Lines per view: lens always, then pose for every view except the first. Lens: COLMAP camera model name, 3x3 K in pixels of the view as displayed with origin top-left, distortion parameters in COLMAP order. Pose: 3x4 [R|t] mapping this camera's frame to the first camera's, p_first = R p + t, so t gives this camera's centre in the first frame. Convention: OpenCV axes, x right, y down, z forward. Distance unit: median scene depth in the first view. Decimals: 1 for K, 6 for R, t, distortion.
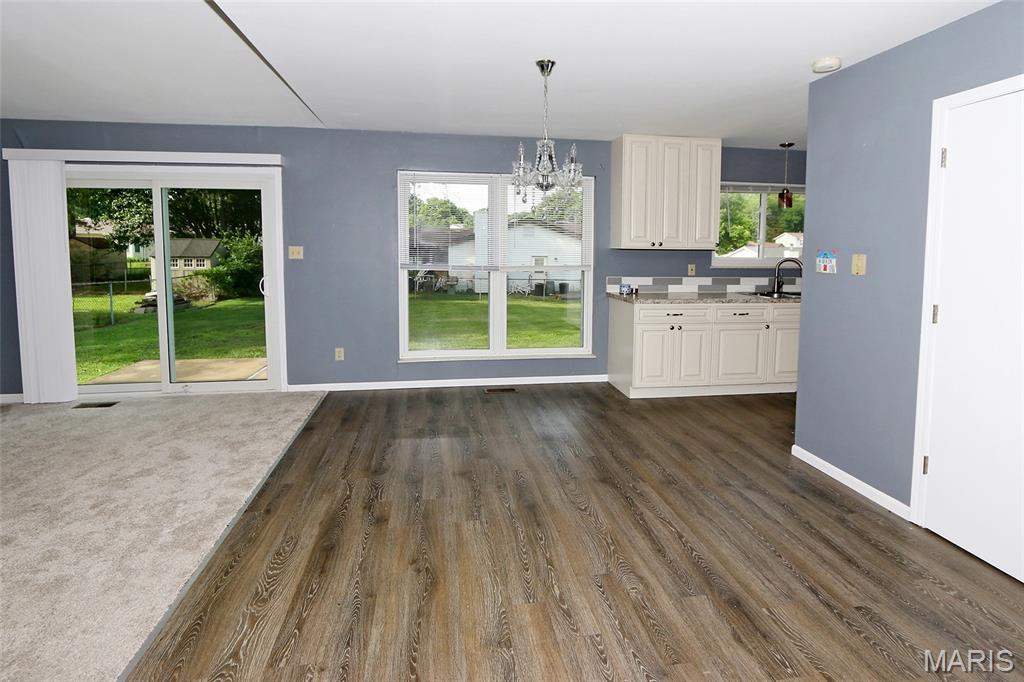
lens RADIAL K [[496.2, 0, 509.7], [0, 496.2, 301.1], [0, 0, 1]] dist [-0.015638, 0.000937]
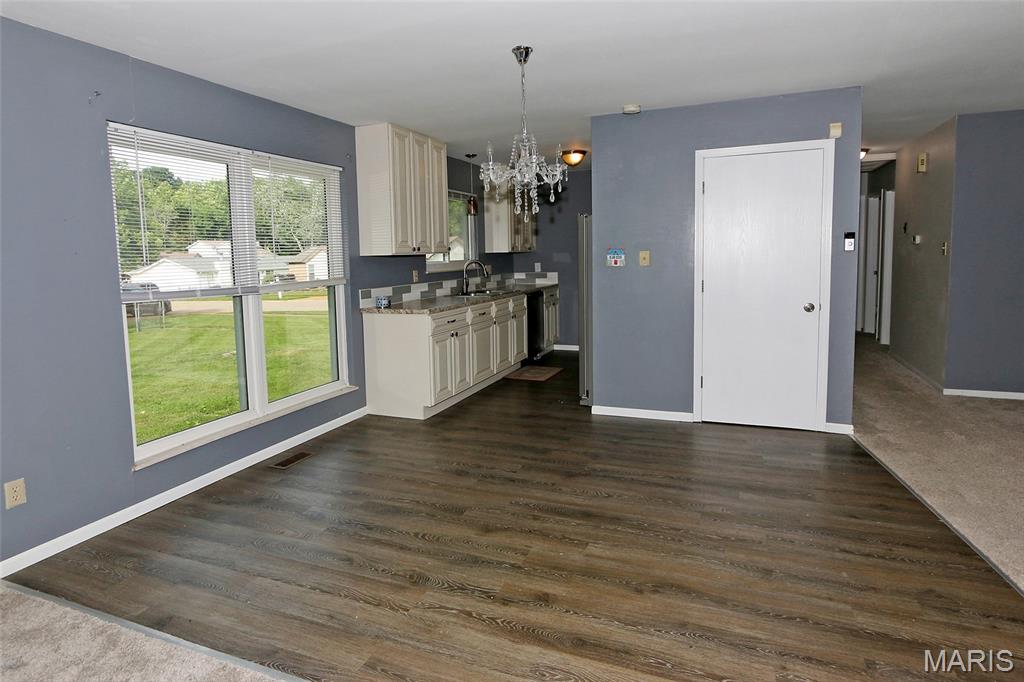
lens RADIAL K [[572.5, 0, 541.1], [0, 572.5, 325.5], [0, 0, 1]] dist [-0.015190, -0.000447]
pose [[0.491795, -0.132198, 0.860617, -0.815830], [0.122889, 0.989052, 0.081702, -0.051678], [-0.861996, 0.065579, 0.502656, 0.424797]]
